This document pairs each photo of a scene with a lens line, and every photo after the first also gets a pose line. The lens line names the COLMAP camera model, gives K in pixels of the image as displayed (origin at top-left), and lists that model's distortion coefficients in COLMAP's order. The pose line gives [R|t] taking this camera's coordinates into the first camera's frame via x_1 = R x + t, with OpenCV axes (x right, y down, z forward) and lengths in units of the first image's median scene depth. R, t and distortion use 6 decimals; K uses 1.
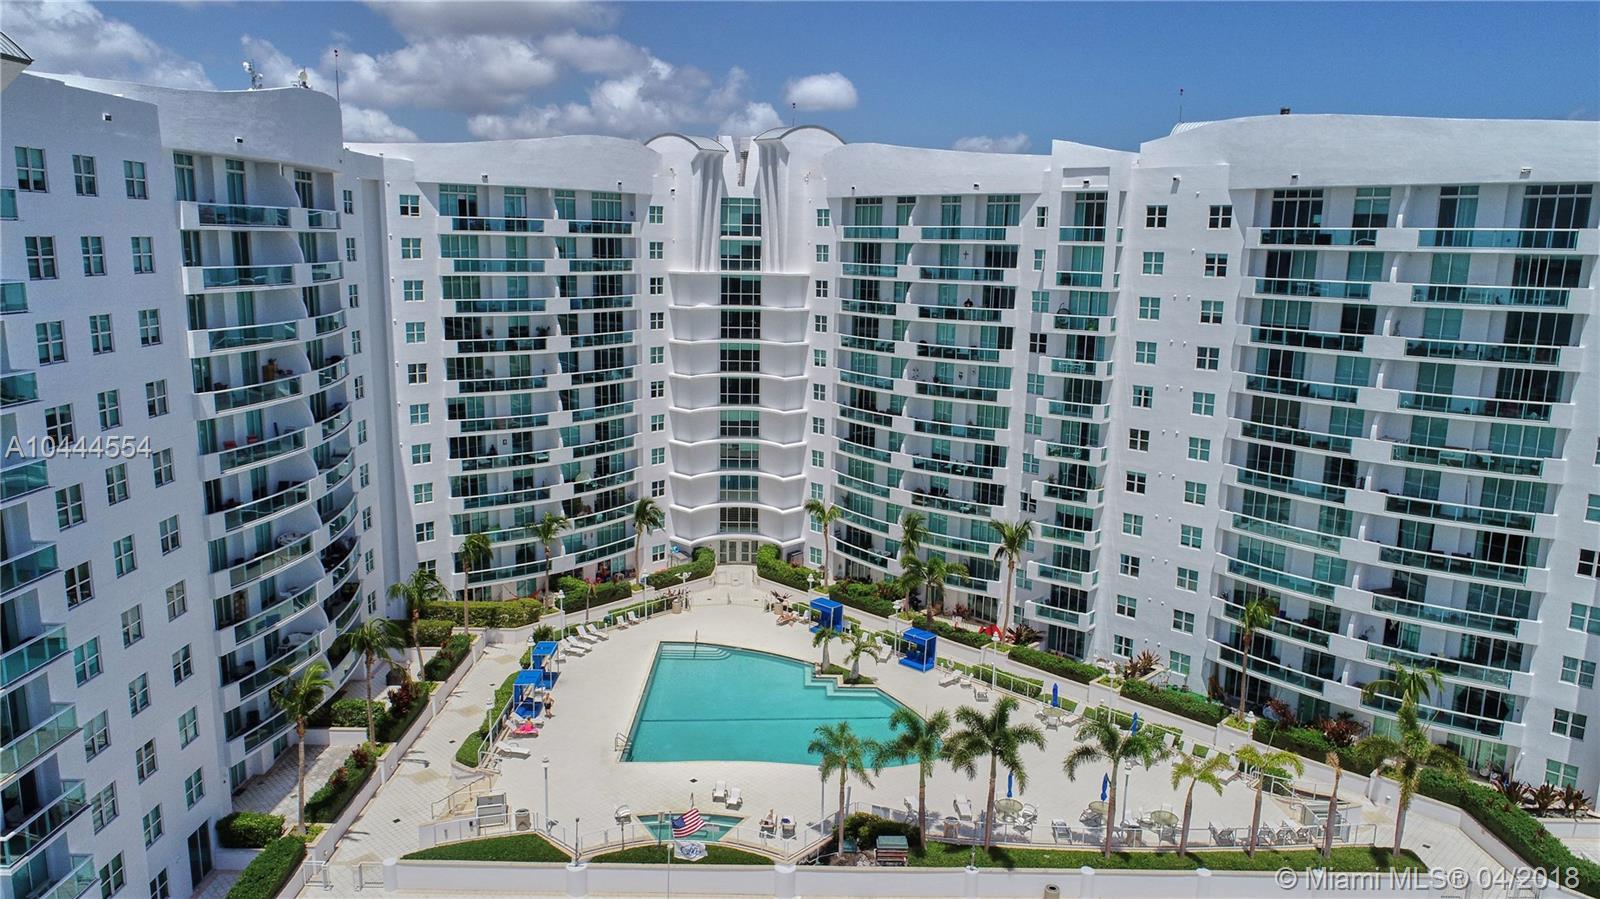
lens RADIAL K [[1087.4, 0, 800.0], [0, 1087.4, 449.5], [0, 0, 1]] dist [-0.003896, -0.000521]
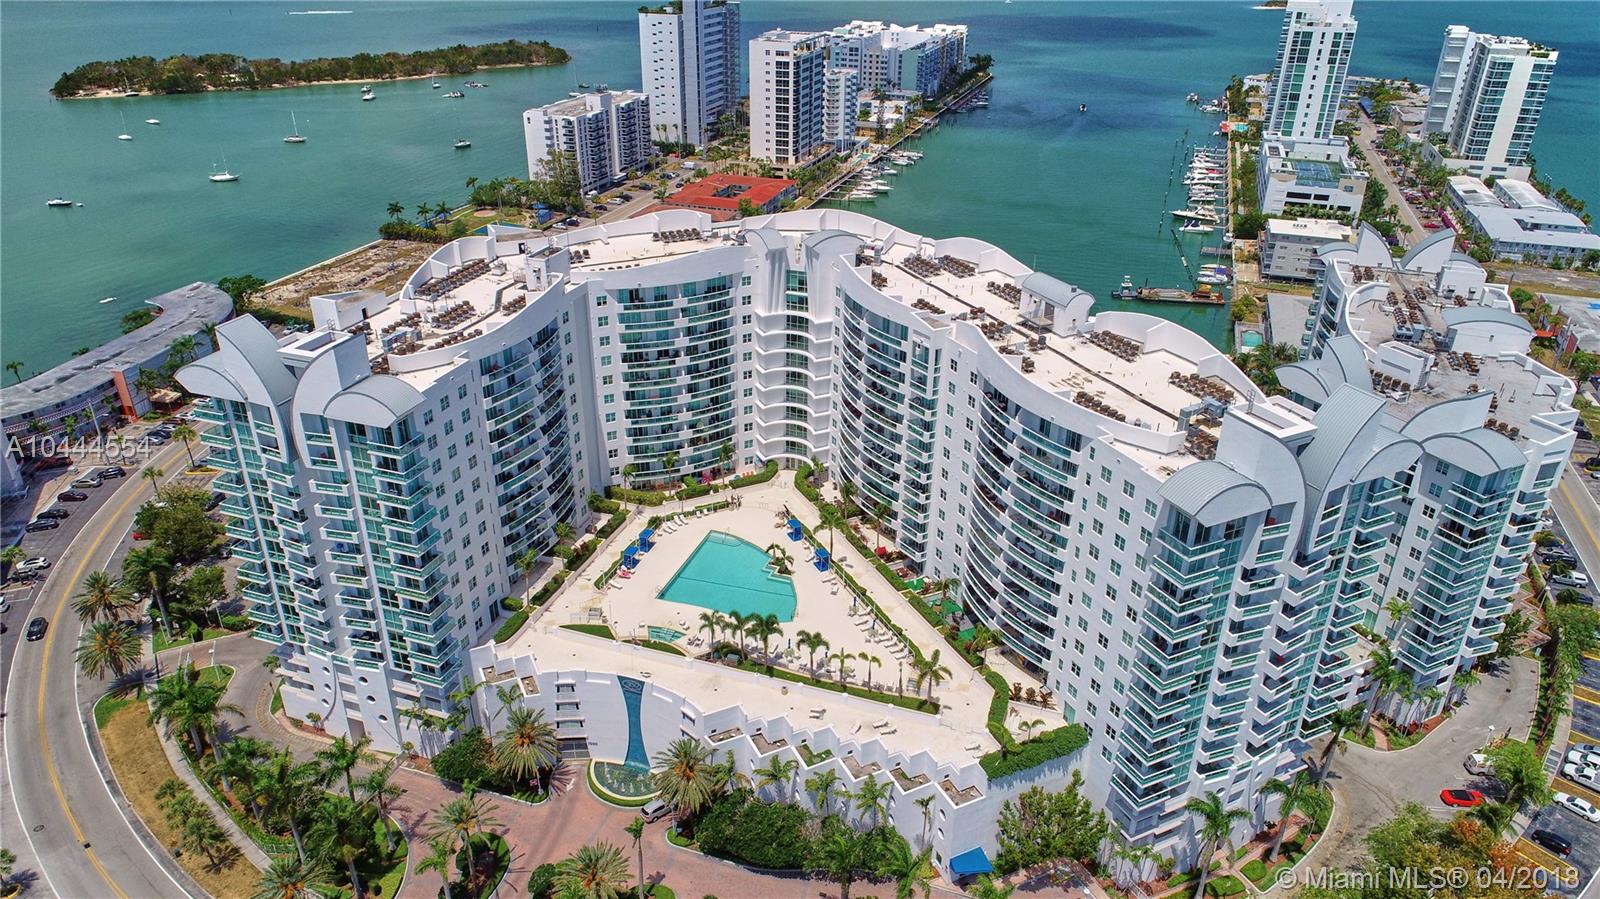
lens RADIAL K [[1071.5, 0, 796.7], [0, 1071.5, 453.4], [0, 0, 1]] dist [-0.001249, -0.000455]
pose [[0.941462, 0.145171, -0.304261, 0.578517], [-0.056055, 0.957379, 0.283342, -0.507855], [0.332426, -0.249700, 0.909474, -0.687288]]
